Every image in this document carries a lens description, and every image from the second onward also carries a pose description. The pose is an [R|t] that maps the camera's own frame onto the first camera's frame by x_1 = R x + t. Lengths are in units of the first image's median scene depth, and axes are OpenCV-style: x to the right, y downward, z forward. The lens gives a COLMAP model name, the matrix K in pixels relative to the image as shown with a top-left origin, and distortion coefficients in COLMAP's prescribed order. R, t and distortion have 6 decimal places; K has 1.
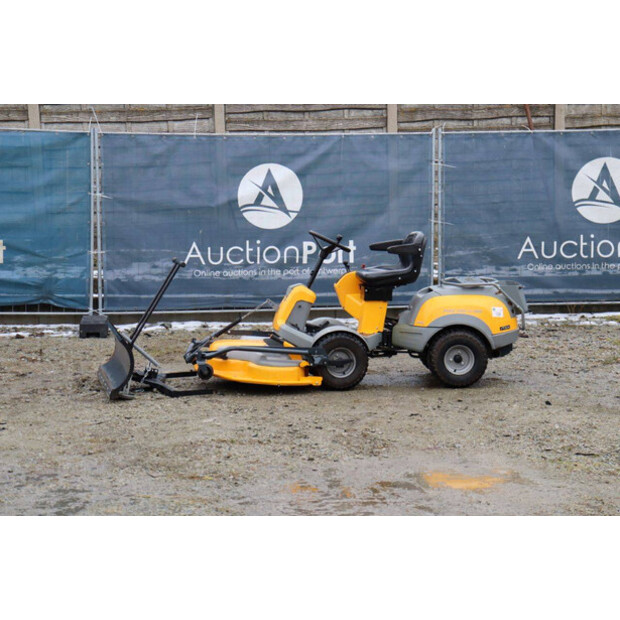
lens RADIAL K [[1439.1, 0, 310.0], [0, 1439.1, 310.0], [0, 0, 1]] dist [0.389765, 0.681166]
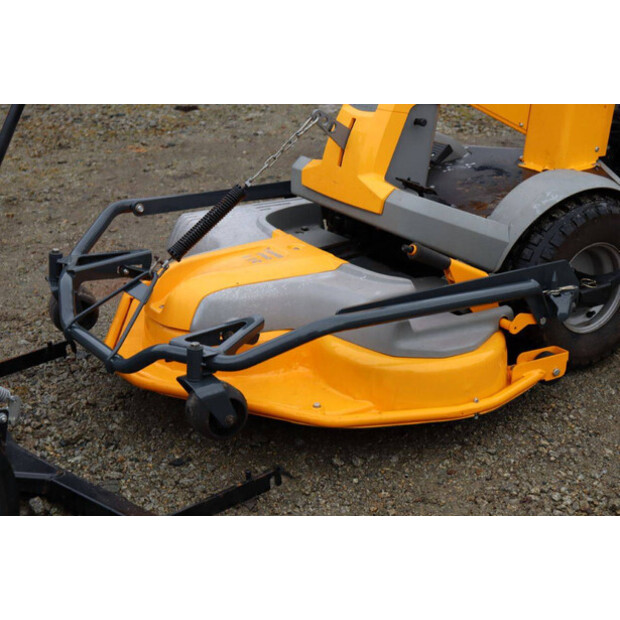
lens RADIAL K [[1273.5, 0, 310.0], [0, 1273.5, 310.0], [0, 0, 1]] dist [0.321554, 0.050571]
pose [[0.907604, -0.186082, 0.376336, -0.105746], [0.080005, 0.956640, 0.280070, -0.032632], [-0.412134, -0.224084, 0.883138, 0.557080]]
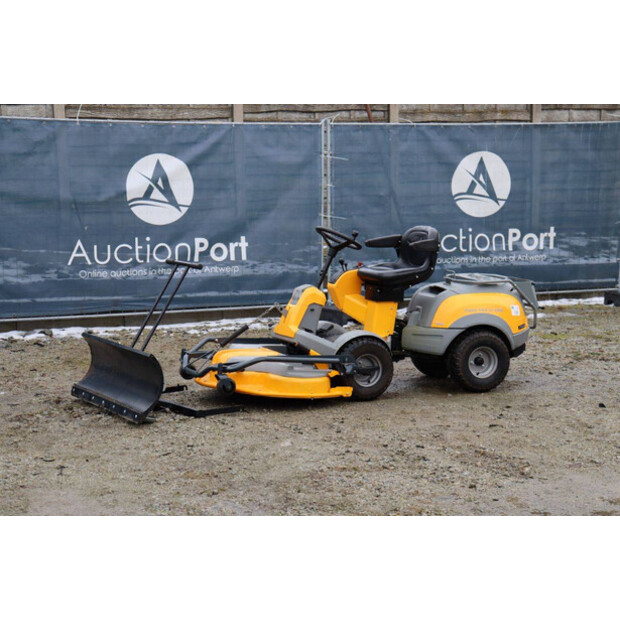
lens RADIAL K [[1371.7, 0, 310.0], [0, 1371.7, 310.0], [0, 0, 1]] dist [0.355036, 0.230750]
pose [[0.959872, -0.027387, 0.279100, -0.185253], [0.025420, 0.999620, 0.010664, -0.008676], [-0.279286, -0.003141, 0.960203, 0.125624]]
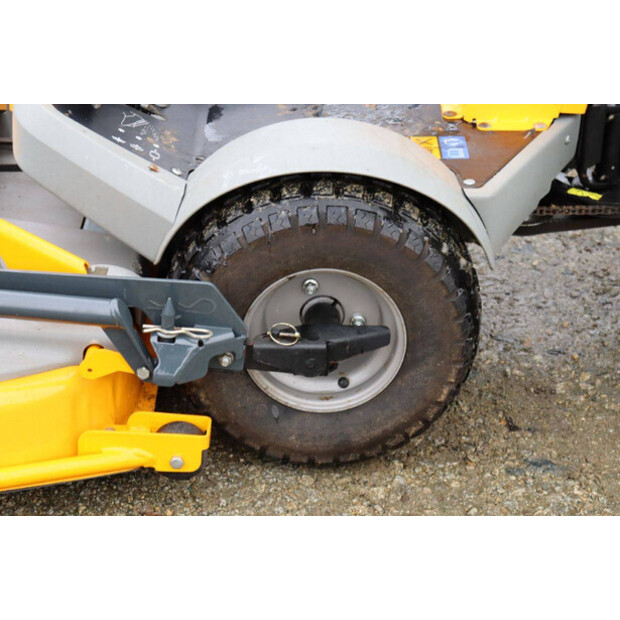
lens RADIAL K [[1439.1, 0, 310.0], [0, 1439.1, 310.0], [0, 0, 1]] dist [0.389765, 0.681166]
pose [[0.989775, 0.084130, -0.115185, 0.029267], [-0.030021, 0.912319, 0.408379, -0.030073], [0.139442, -0.400745, 0.905516, 0.605997]]
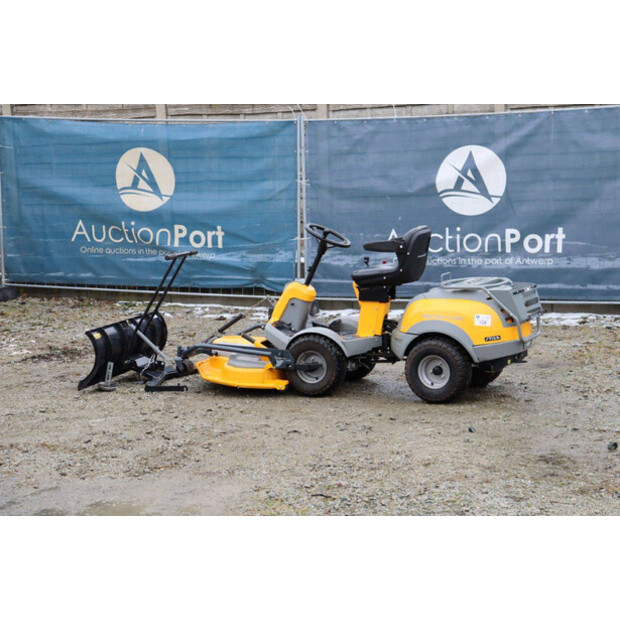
lens RADIAL K [[1371.7, 0, 310.0], [0, 1371.7, 310.0], [0, 0, 1]] dist [0.355036, 0.230750]
pose [[0.868397, 0.041081, -0.494166, 0.331981], [-0.028490, 0.999050, 0.032987, -0.021396], [0.495051, -0.014567, 0.868742, 0.165615]]
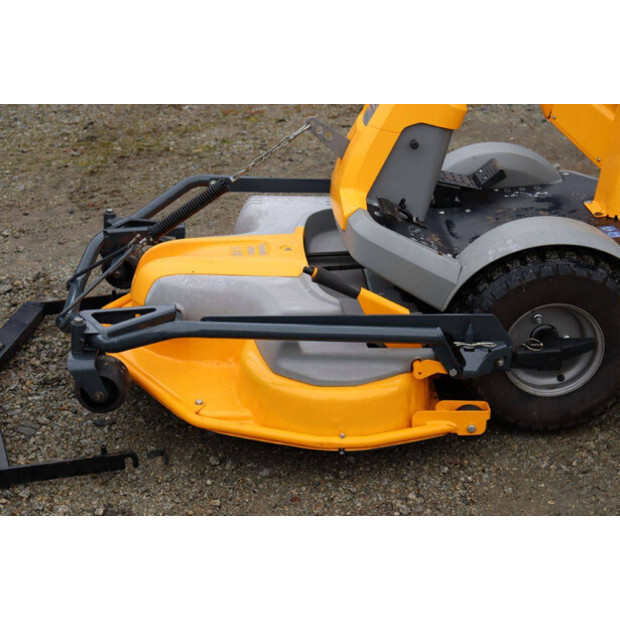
lens RADIAL K [[1235.6, 0, 310.0], [0, 1235.6, 310.0], [0, 0, 1]] dist [0.276619, 0.234640]
pose [[0.995923, 0.004200, -0.090108, -0.003814], [0.023541, 0.952198, 0.304574, -0.037059], [0.087079, -0.305454, 0.948217, 0.546028]]
